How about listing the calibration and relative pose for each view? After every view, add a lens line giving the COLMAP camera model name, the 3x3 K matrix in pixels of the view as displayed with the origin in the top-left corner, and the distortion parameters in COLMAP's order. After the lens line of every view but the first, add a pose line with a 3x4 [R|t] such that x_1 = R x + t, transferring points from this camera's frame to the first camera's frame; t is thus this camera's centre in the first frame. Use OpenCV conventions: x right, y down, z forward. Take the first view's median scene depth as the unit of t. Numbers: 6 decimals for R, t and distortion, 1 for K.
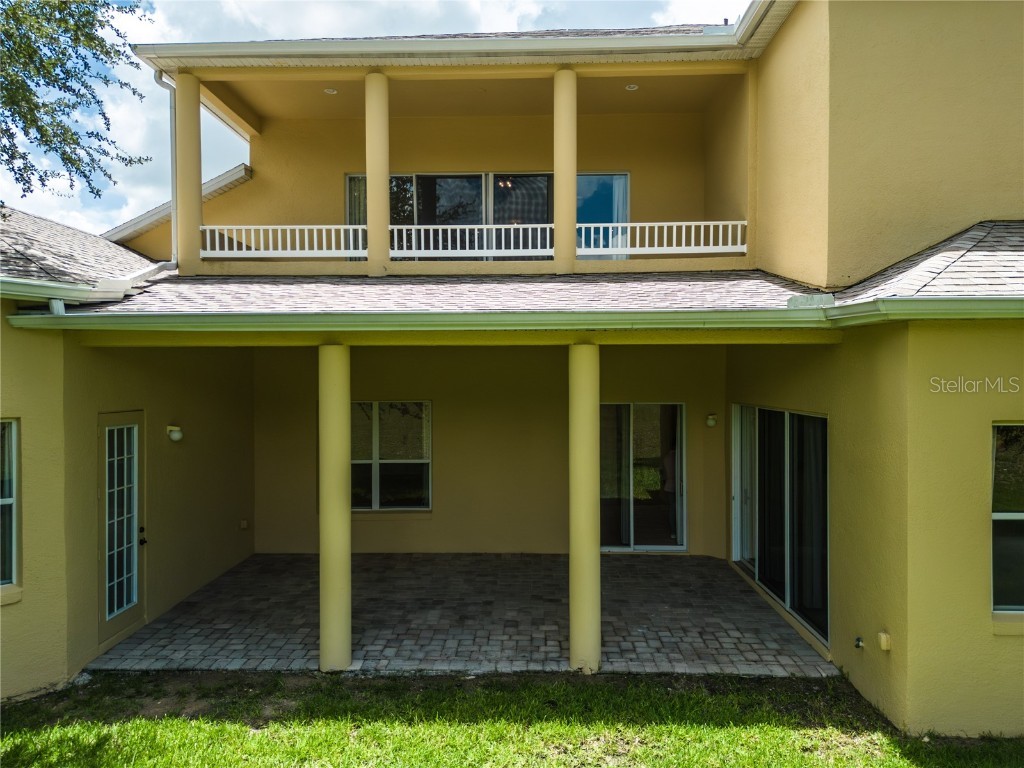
lens RADIAL K [[753.5, 0, 513.2], [0, 753.5, 381.3], [0, 0, 1]] dist [0.015479, -0.009821]
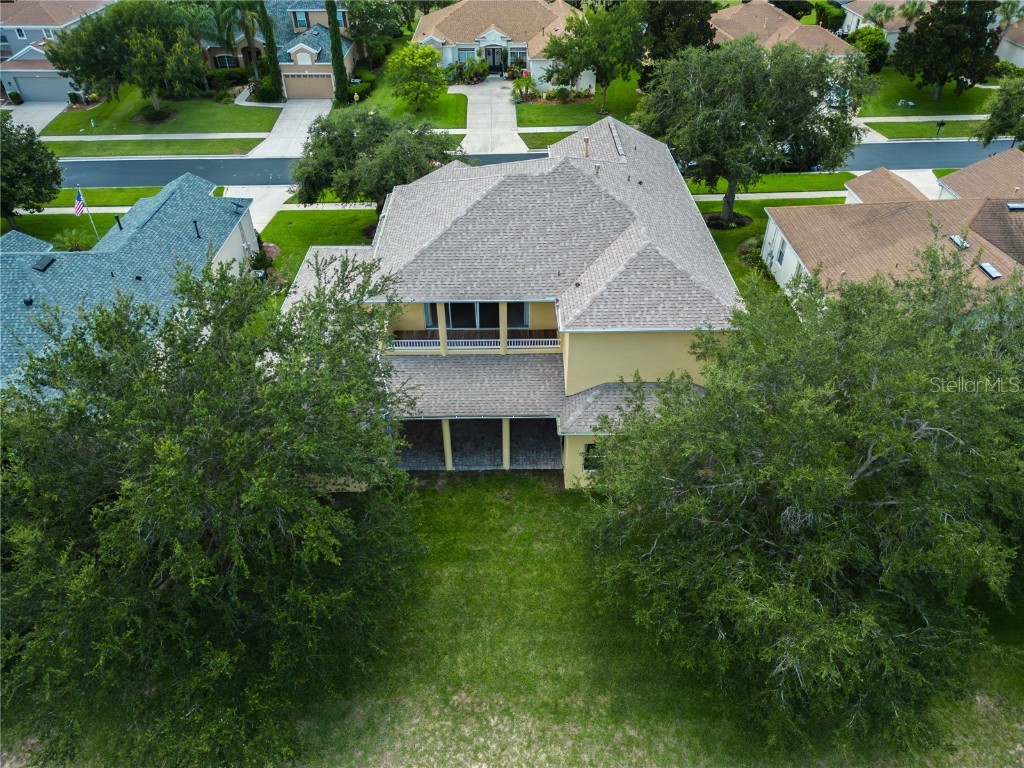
lens RADIAL K [[753.5, 0, 512.2], [0, 753.5, 387.7], [0, 0, 1]] dist [0.015479, -0.009821]
pose [[0.999399, -0.027149, 0.021556, 0.039980], [0.009160, 0.806535, 0.591115, -2.227046], [-0.033434, -0.590562, 0.806299, -1.948645]]
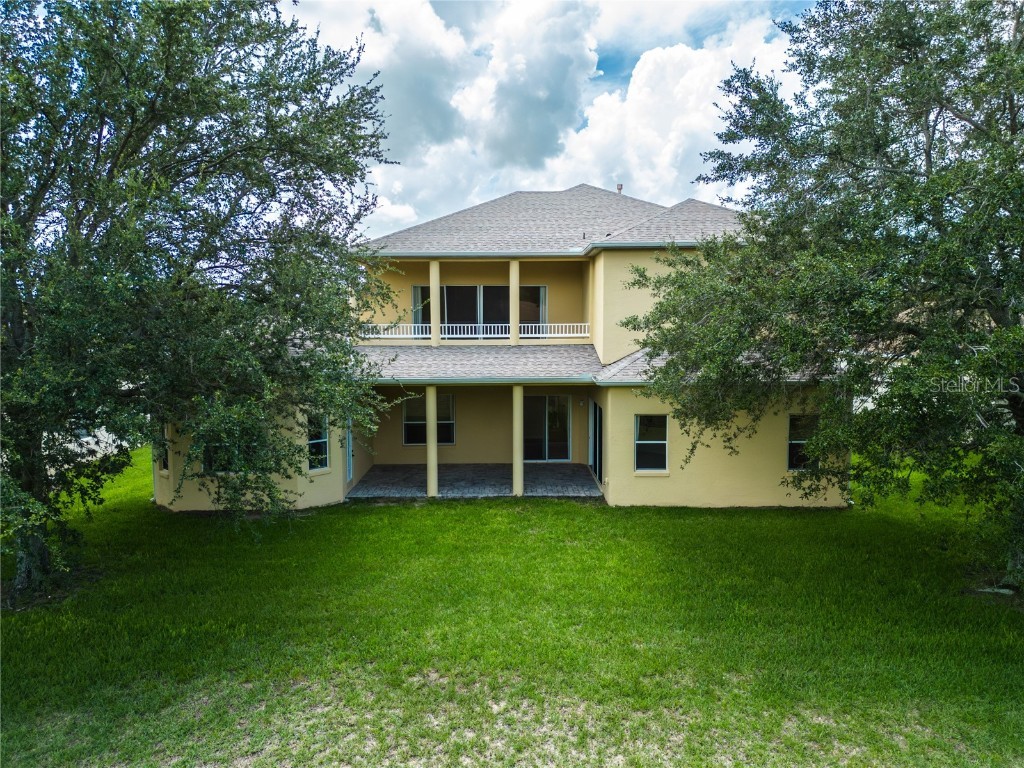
lens RADIAL K [[753.5, 0, 512.0], [0, 753.5, 384.4], [0, 0, 1]] dist [0.015479, -0.009821]
pose [[0.999543, -0.003648, 0.030007, -0.013219], [0.001327, 0.997030, 0.077003, -0.235164], [-0.030198, -0.076928, 0.996579, -1.616362]]
